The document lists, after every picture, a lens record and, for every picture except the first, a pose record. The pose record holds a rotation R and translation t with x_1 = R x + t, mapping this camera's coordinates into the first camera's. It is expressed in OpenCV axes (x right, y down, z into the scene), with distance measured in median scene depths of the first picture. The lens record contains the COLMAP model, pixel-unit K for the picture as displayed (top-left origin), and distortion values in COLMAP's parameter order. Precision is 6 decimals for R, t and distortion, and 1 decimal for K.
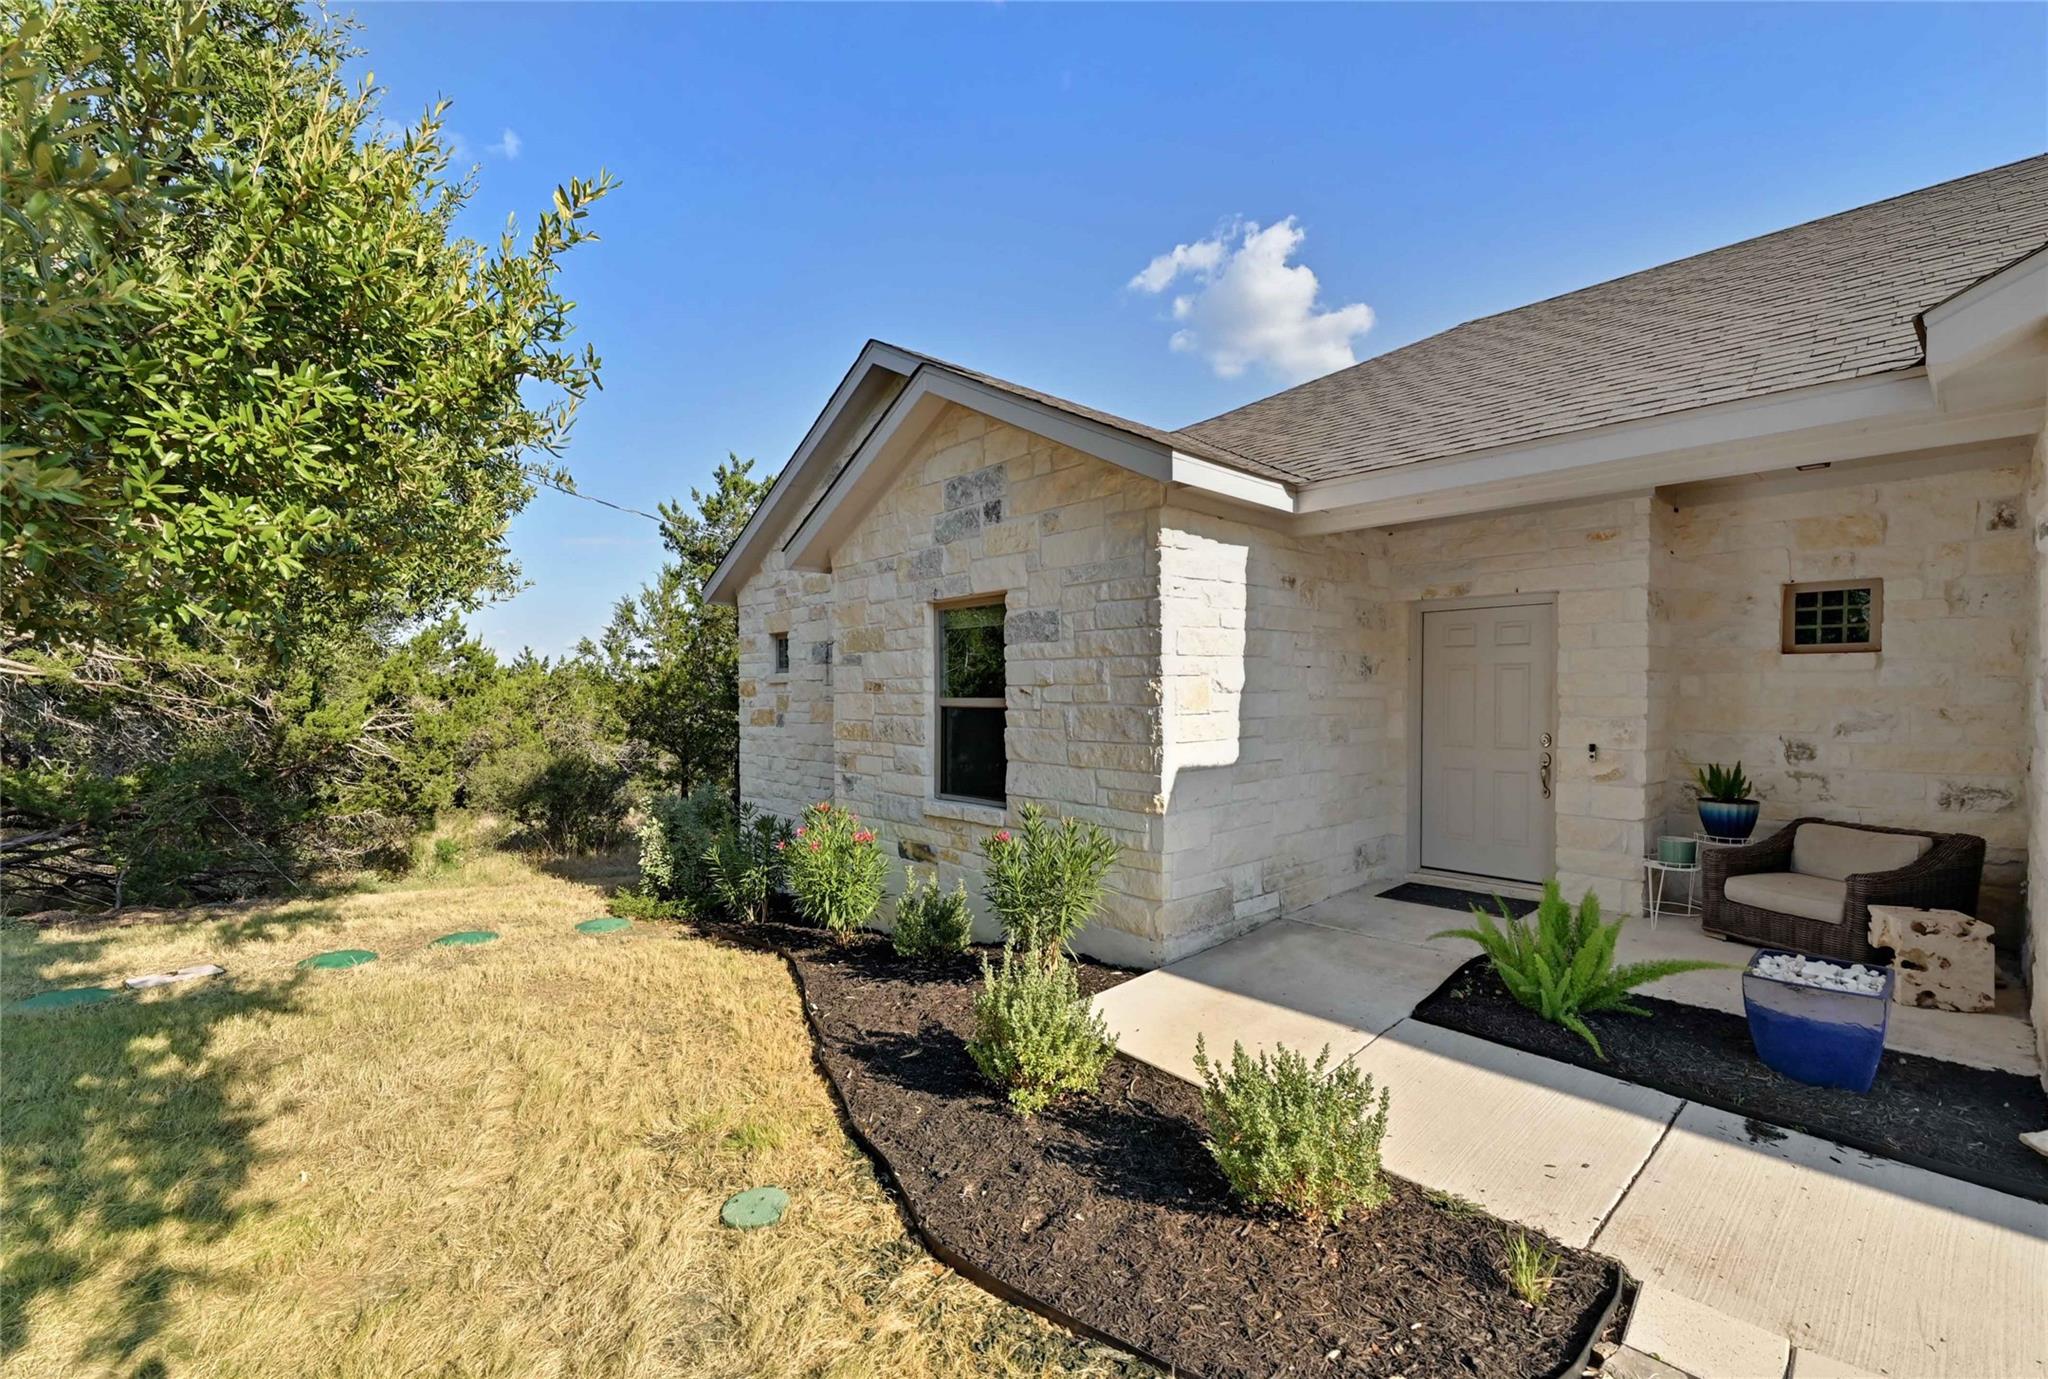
lens RADIAL K [[873.4, 0, 1024.0], [0, 873.4, 689.5], [0, 0, 1]] dist [0.007885, -0.000156]
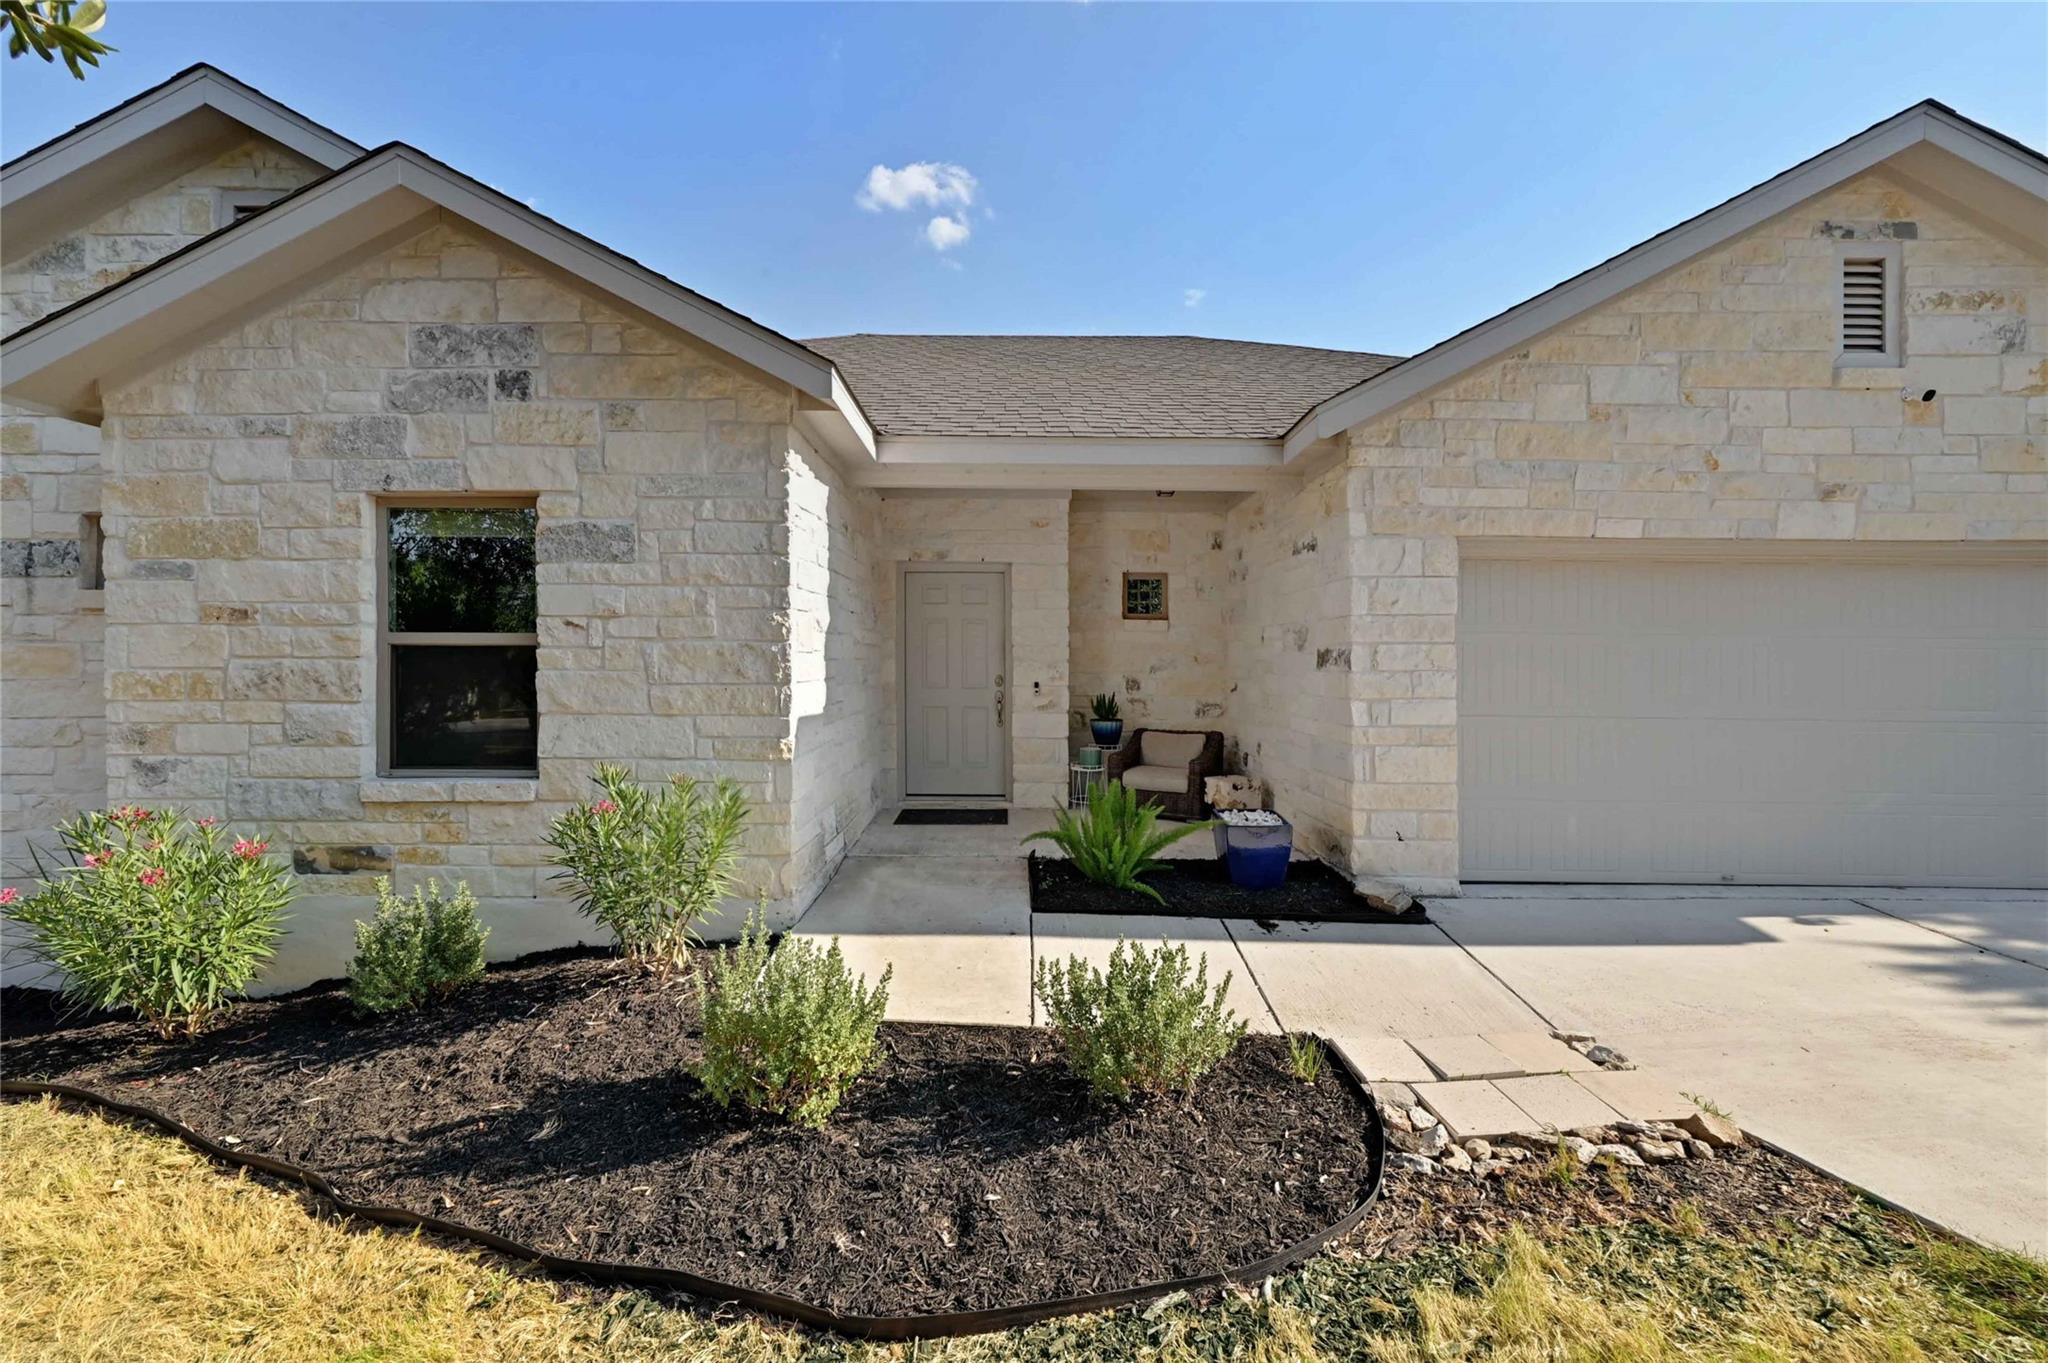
lens RADIAL K [[808.4, 0, 1014.1], [0, 808.4, 655.7], [0, 0, 1]] dist [0.012318, -0.000187]
pose [[0.679624, 0.010261, 0.733489, -0.266694], [-0.007198, 0.999947, -0.007320, 0.033351], [-0.733526, -0.000305, 0.679662, 0.218618]]
